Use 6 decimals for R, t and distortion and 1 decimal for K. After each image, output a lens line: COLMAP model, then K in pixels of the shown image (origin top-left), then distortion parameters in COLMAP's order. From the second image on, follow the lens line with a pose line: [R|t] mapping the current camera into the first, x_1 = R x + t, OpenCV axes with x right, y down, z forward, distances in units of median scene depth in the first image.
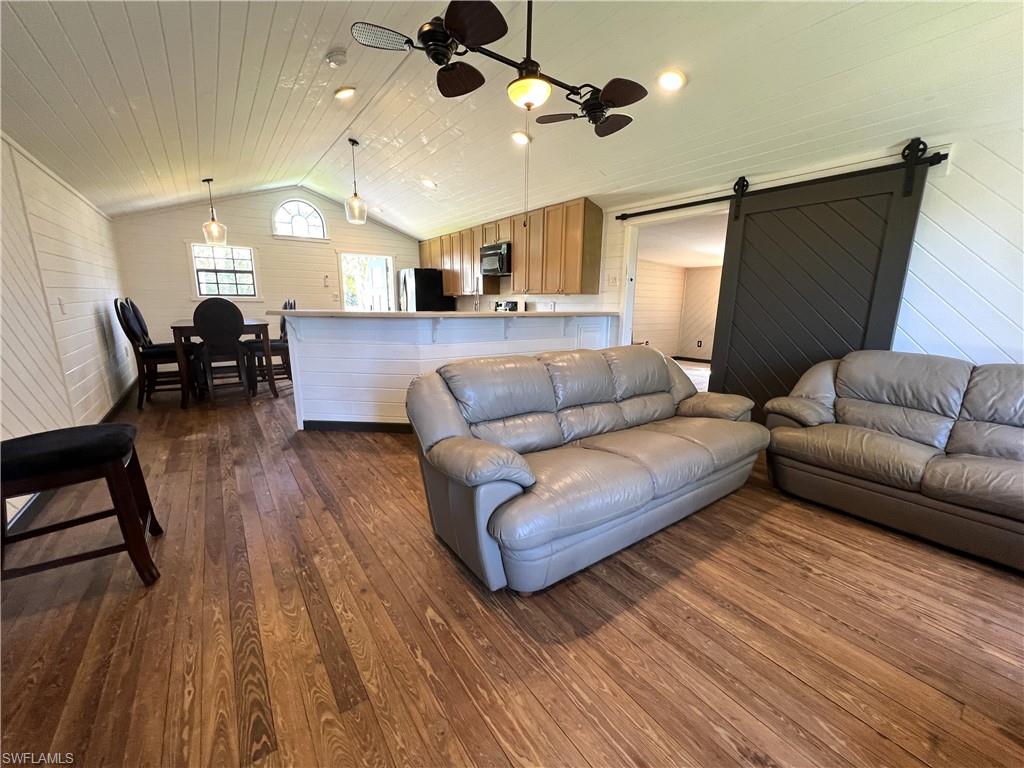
lens RADIAL K [[407.3, 0, 510.7], [0, 407.3, 386.4], [0, 0, 1]] dist [0.003548, -0.000020]
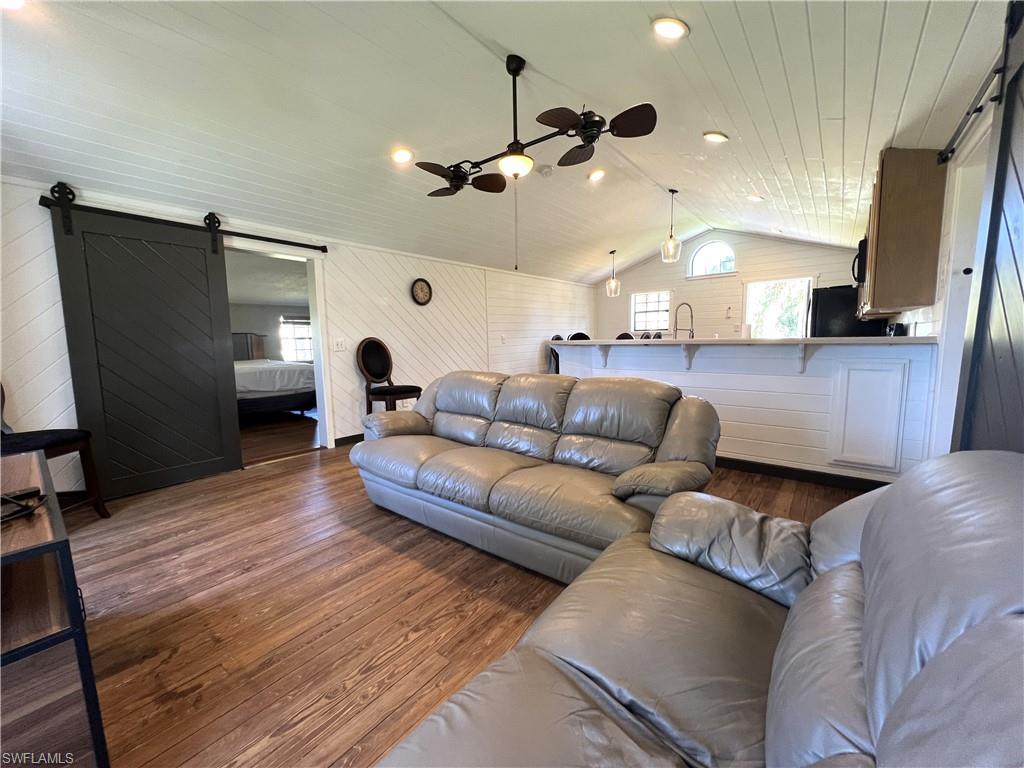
lens RADIAL K [[407.3, 0, 510.7], [0, 407.3, 385.3], [0, 0, 1]] dist [0.003548, -0.000020]
pose [[0.263977, 0.091677, -0.960162, 1.795539], [-0.170061, 0.984301, 0.047227, -0.150747], [0.949418, 0.150819, 0.275424, 1.011725]]
